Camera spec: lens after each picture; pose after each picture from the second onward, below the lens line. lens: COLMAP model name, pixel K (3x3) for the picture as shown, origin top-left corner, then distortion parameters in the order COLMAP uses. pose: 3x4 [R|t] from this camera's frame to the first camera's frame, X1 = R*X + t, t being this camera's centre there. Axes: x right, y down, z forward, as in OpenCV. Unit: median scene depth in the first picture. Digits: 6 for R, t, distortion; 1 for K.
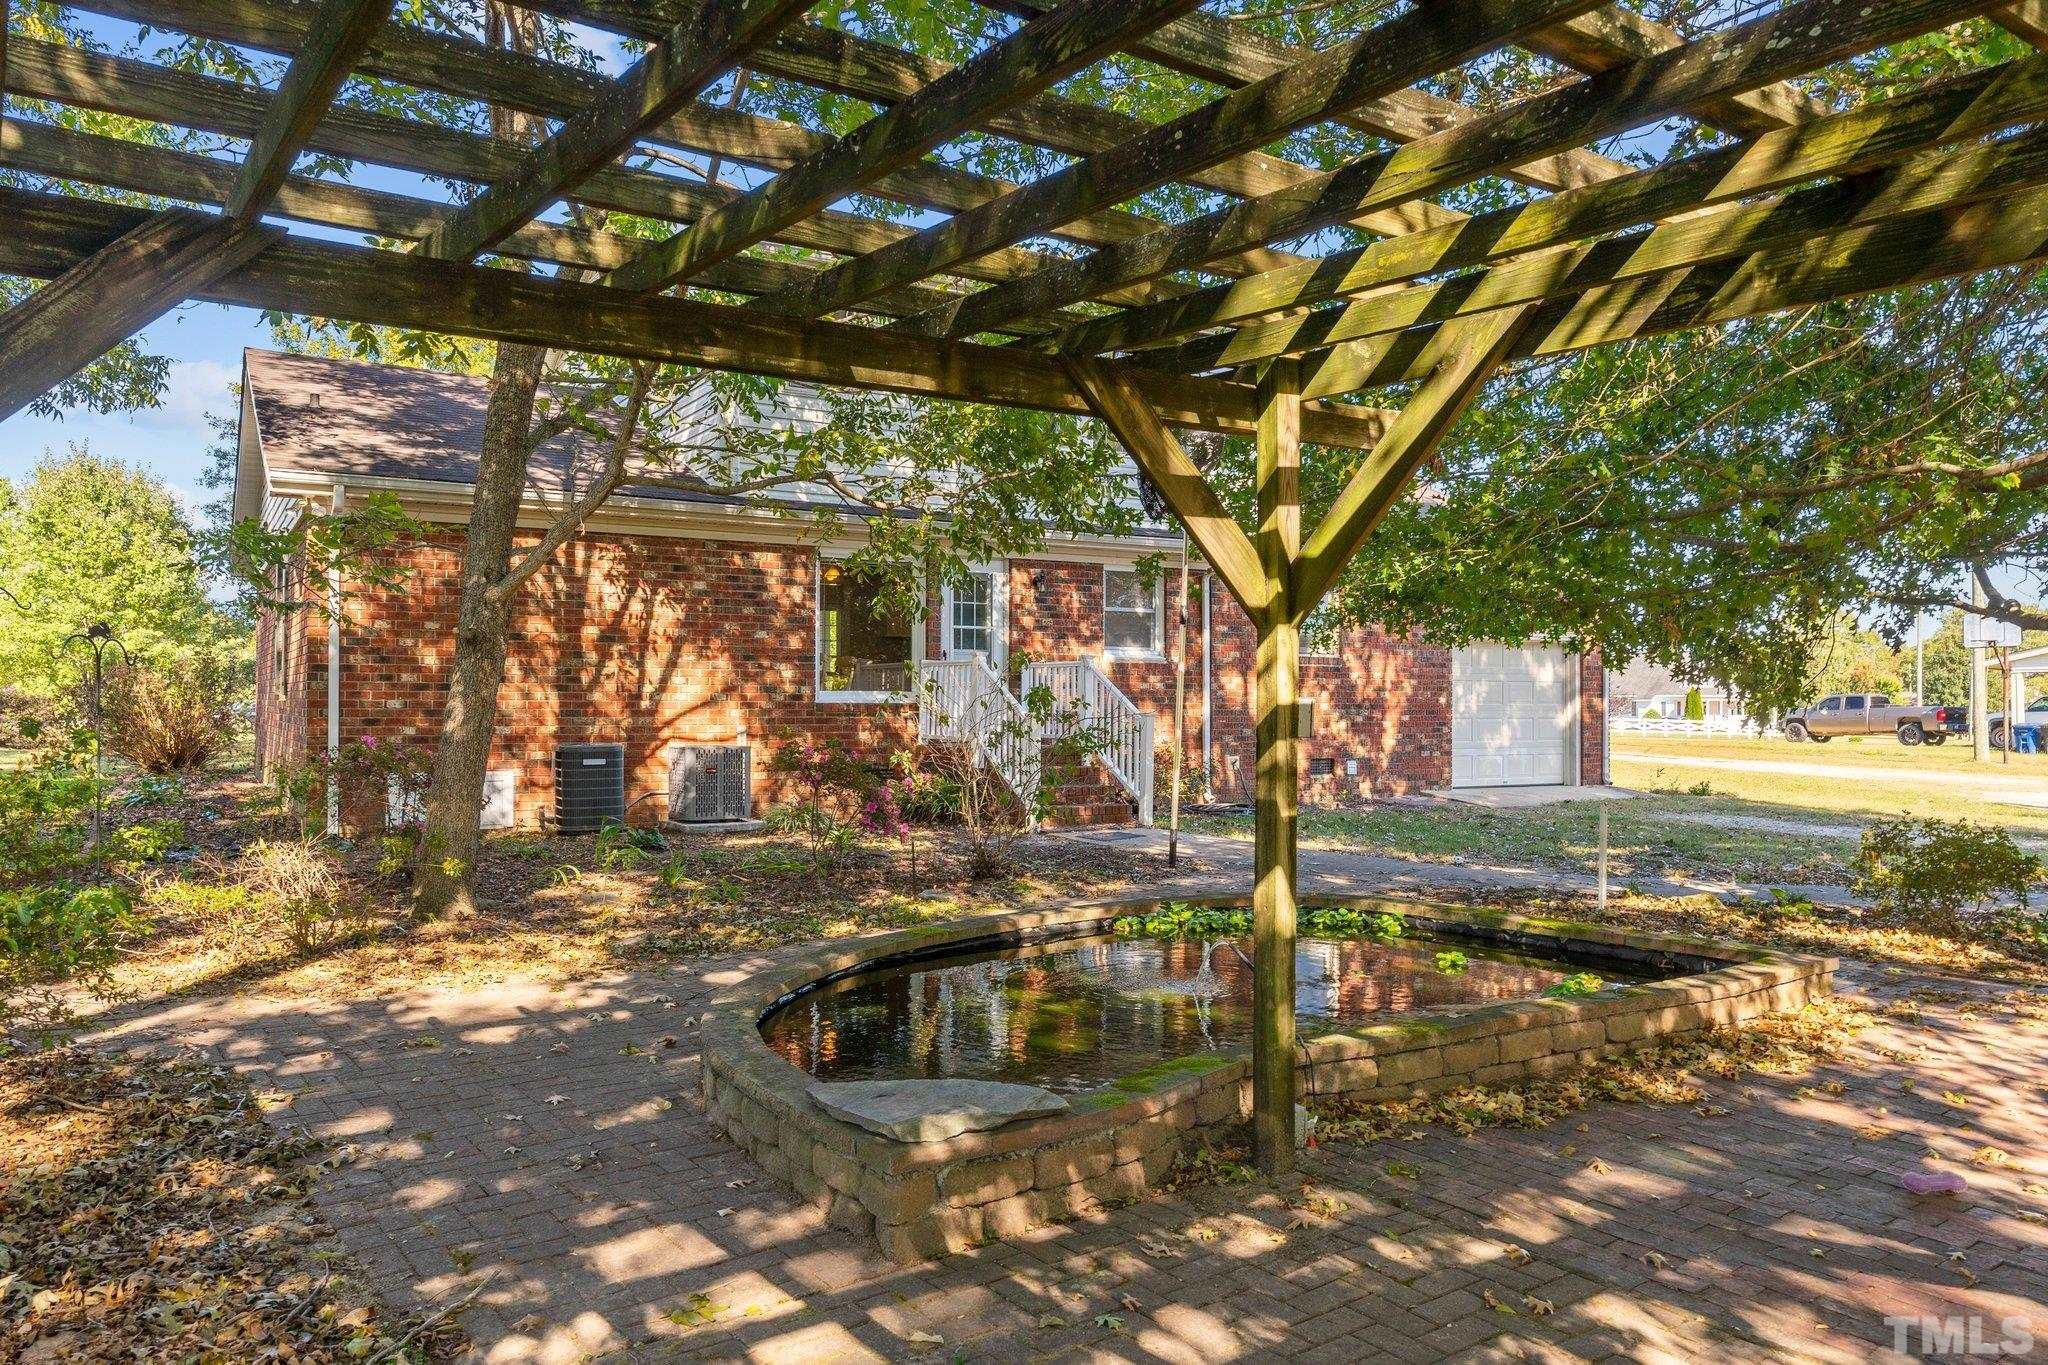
lens RADIAL K [[1427.1, 0, 1025.5], [0, 1427.1, 694.7], [0, 0, 1]] dist [-0.004475, 0.003929]
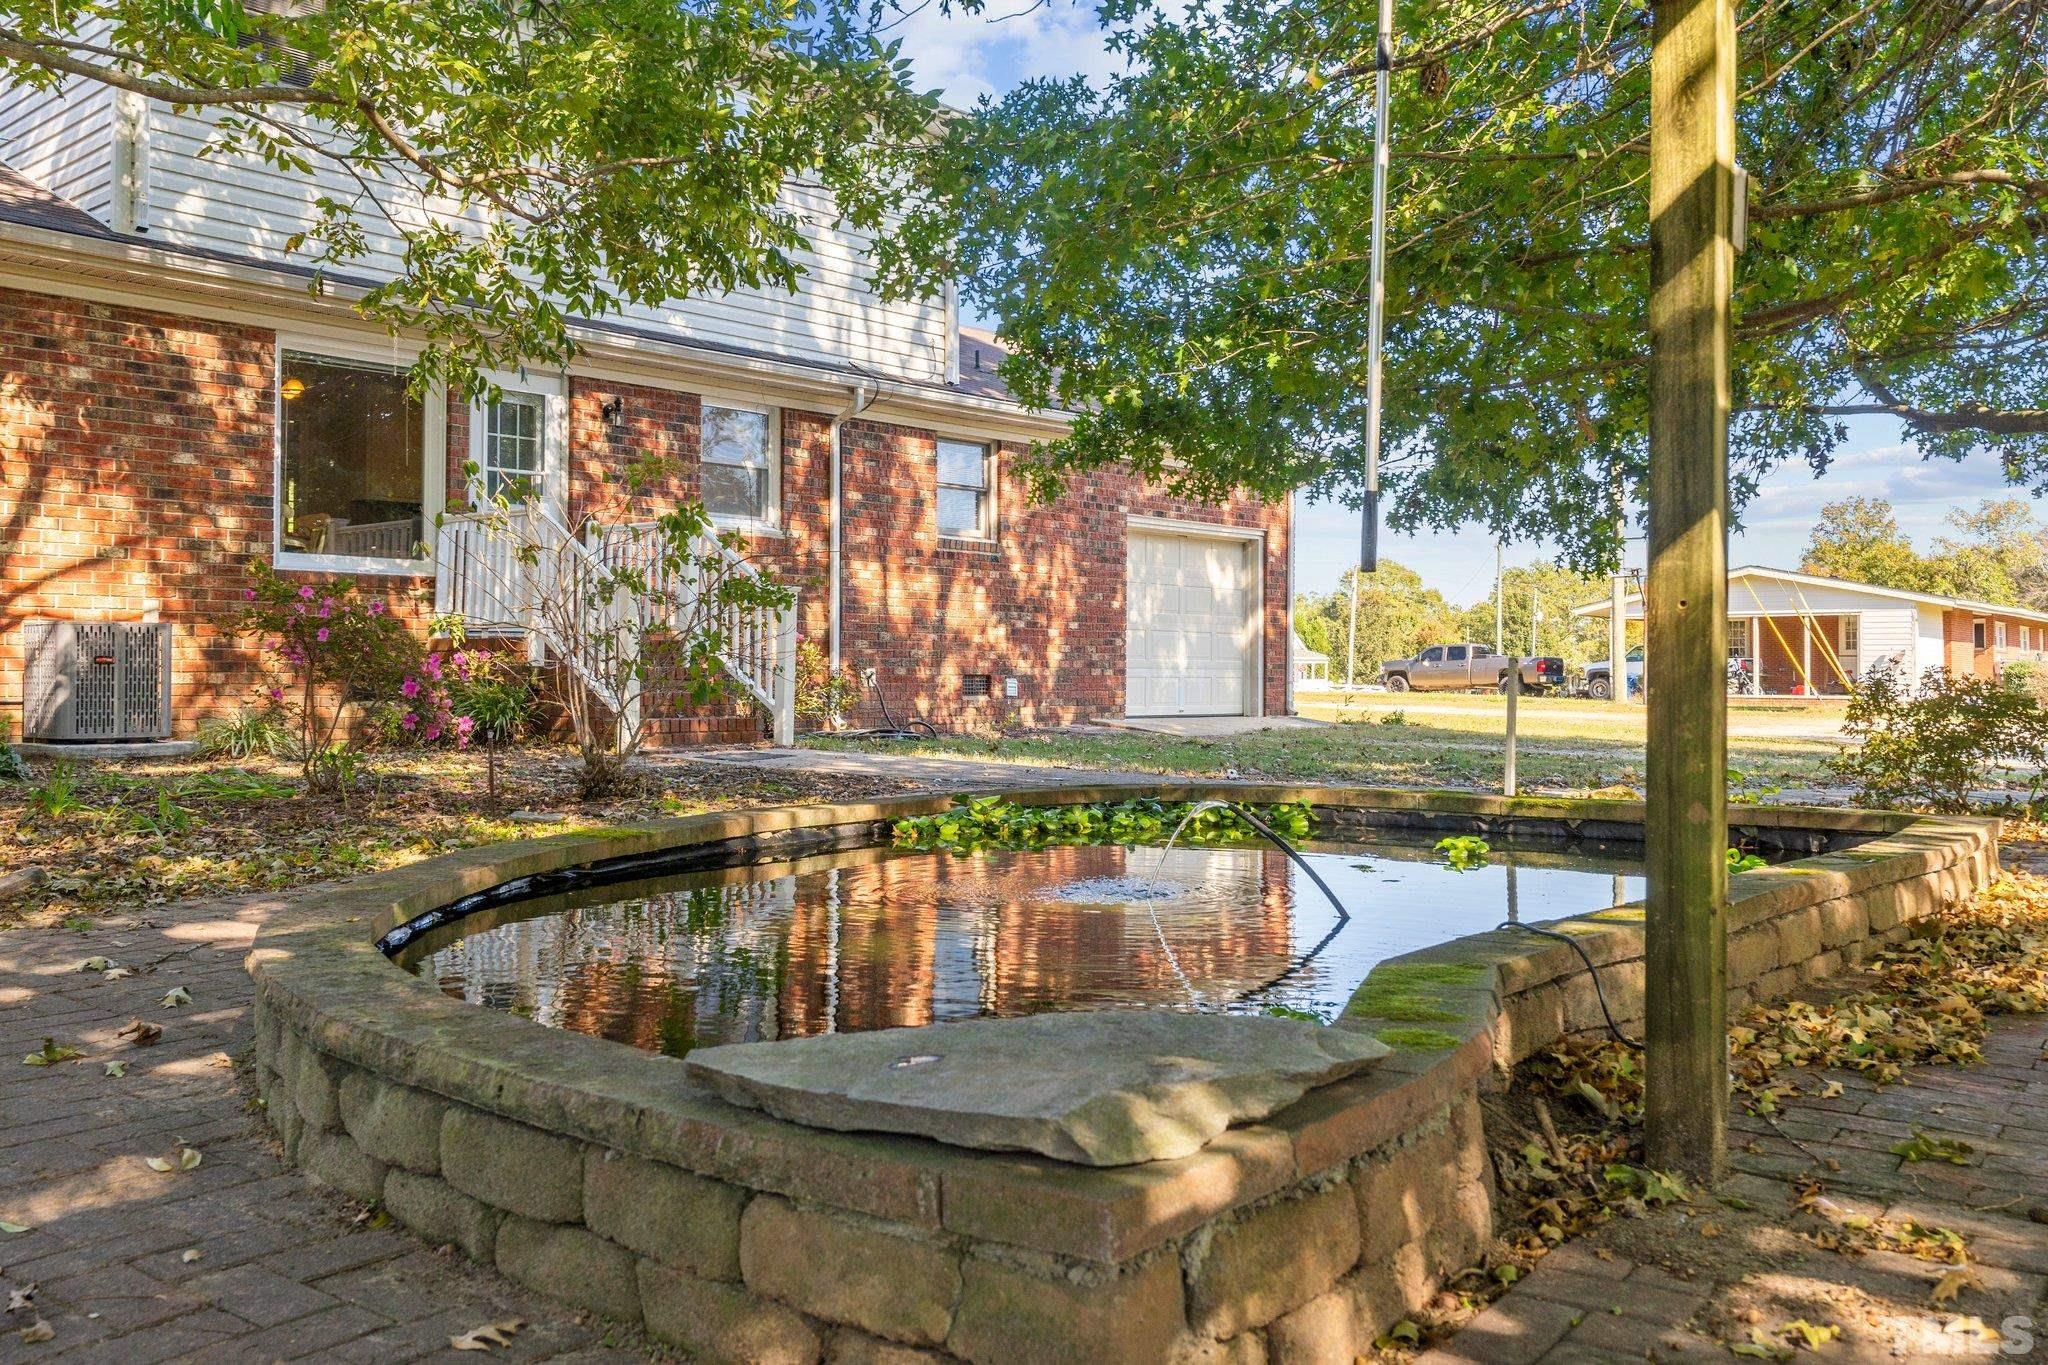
lens RADIAL K [[1709.6, 0, 1020.6], [0, 1709.6, 665.1], [0, 0, 1]] dist [0.007387, -0.016060]
pose [[0.954305, 0.003272, 0.298815, -0.050218], [-0.004371, 0.999986, 0.003011, 0.042108], [-0.298801, -0.004179, 0.954306, 0.134884]]
